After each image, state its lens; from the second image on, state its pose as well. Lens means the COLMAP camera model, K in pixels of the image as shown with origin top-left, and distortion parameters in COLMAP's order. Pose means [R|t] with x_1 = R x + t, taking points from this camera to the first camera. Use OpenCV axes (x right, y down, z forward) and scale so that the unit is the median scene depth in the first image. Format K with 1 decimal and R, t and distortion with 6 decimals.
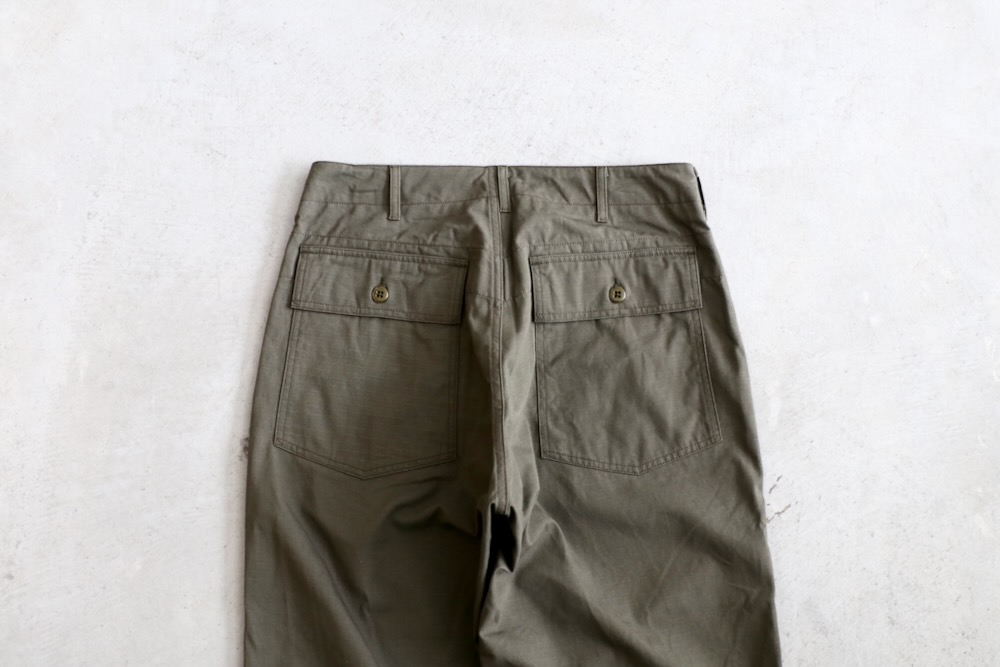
lens RADIAL K [[1232.4, 0, 505.9], [0, 1232.4, 337.7], [0, 0, 1]] dist [-0.090685, 0.000000]
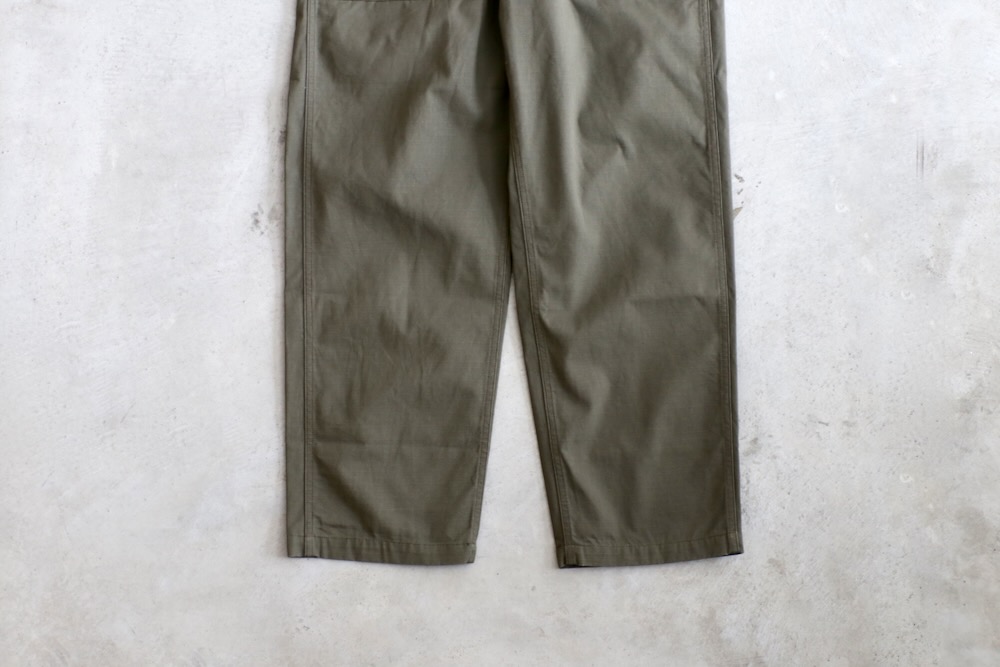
lens RADIAL K [[2007.7, 0, 509.0], [0, 2007.7, 333.2], [0, 0, 1]] dist [0.040448, 0.000000]
pose [[0.998997, -0.032019, -0.031307, 0.096185], [0.035697, 0.991514, 0.125005, -0.039070], [0.027039, -0.125997, 0.991662, -0.972606]]
